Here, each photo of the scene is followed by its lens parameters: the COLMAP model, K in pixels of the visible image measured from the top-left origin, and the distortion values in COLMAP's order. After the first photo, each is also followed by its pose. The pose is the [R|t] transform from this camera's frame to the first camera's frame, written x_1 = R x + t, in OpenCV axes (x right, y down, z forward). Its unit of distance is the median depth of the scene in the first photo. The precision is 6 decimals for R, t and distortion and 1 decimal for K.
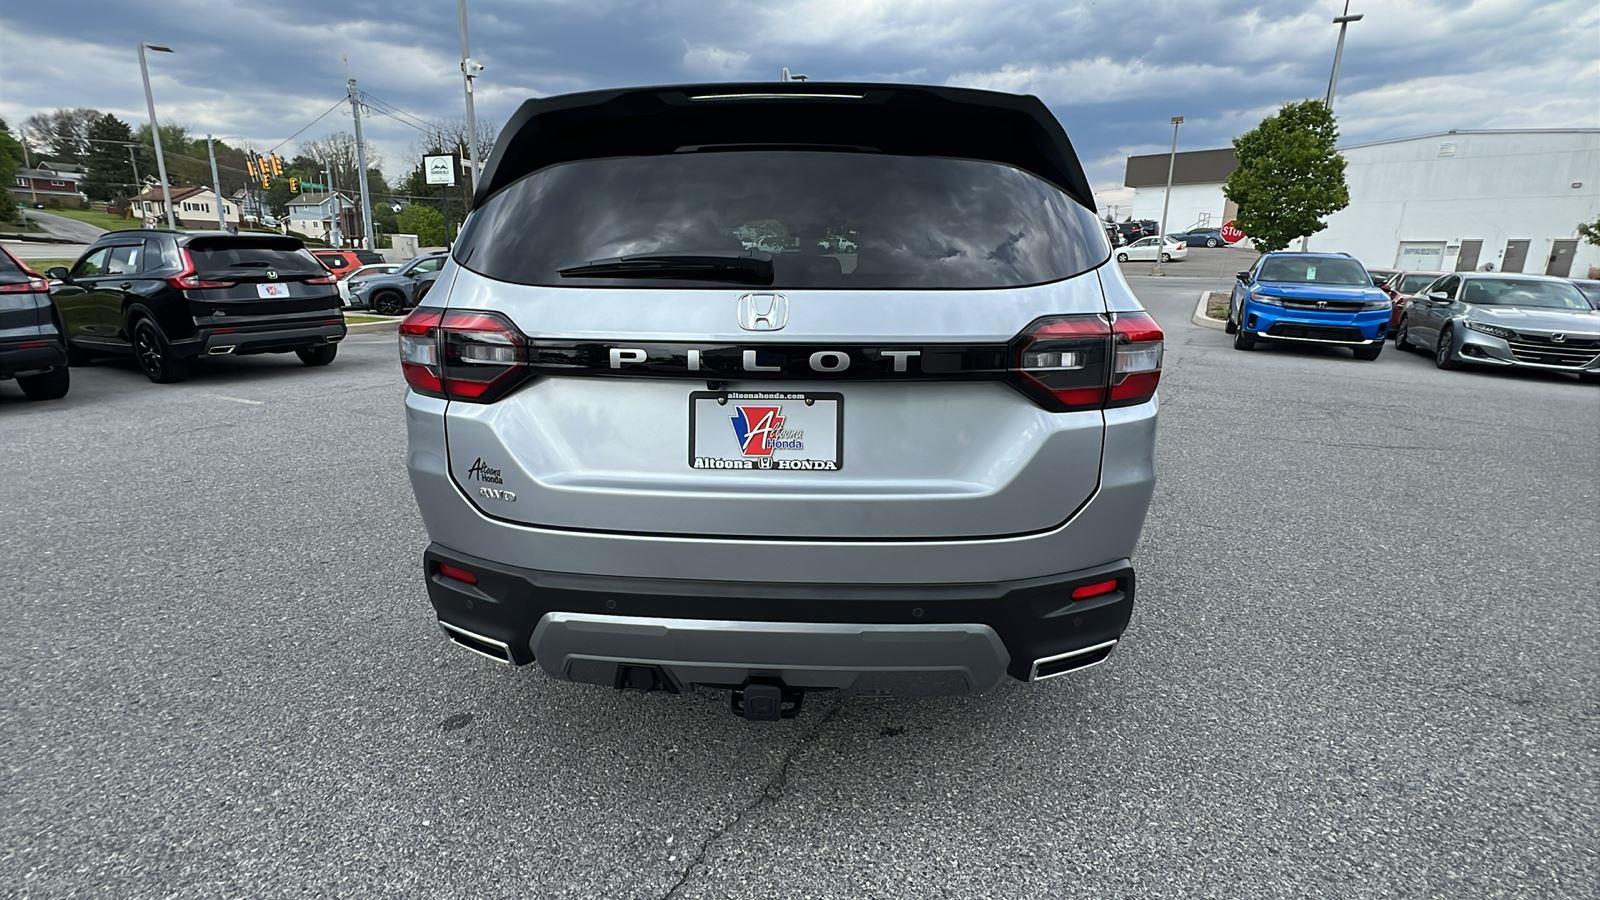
lens RADIAL K [[723.9, 0, 799.5], [0, 723.9, 447.0], [0, 0, 1]] dist [-0.000023, 0.000187]
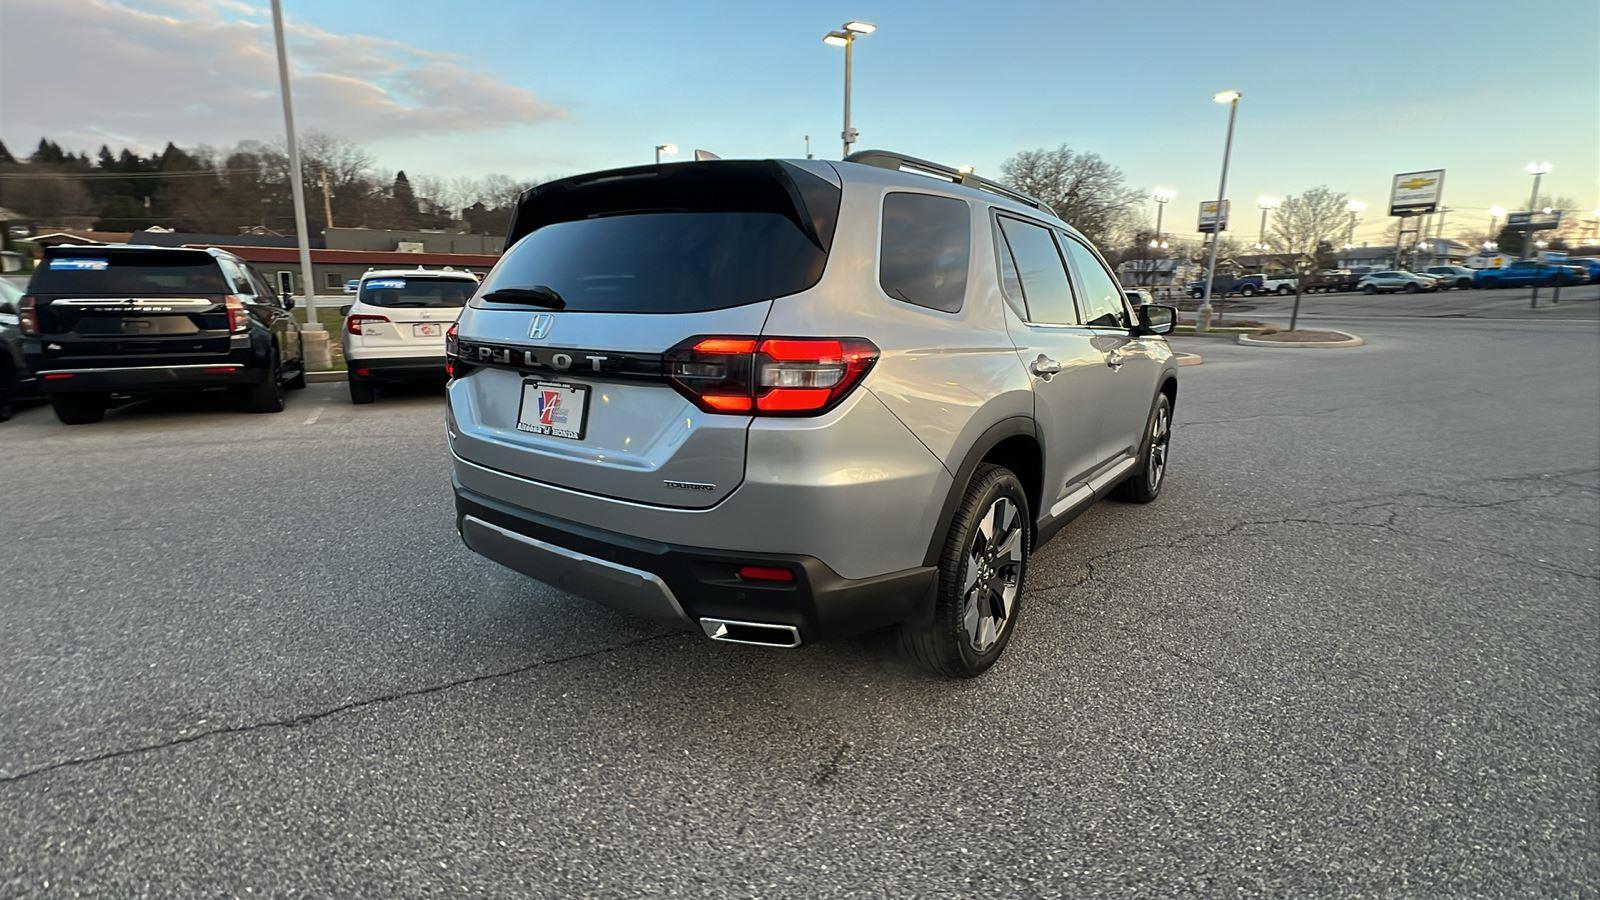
lens RADIAL K [[723.9, 0, 799.5], [0, 723.9, 447.0], [0, 0, 1]] dist [-0.000023, 0.000187]
pose [[0.840589, 0.113660, -0.529615, 1.149901], [-0.141191, 0.989914, -0.011650, 0.001389], [0.522949, 0.084570, 0.848158, 0.034042]]
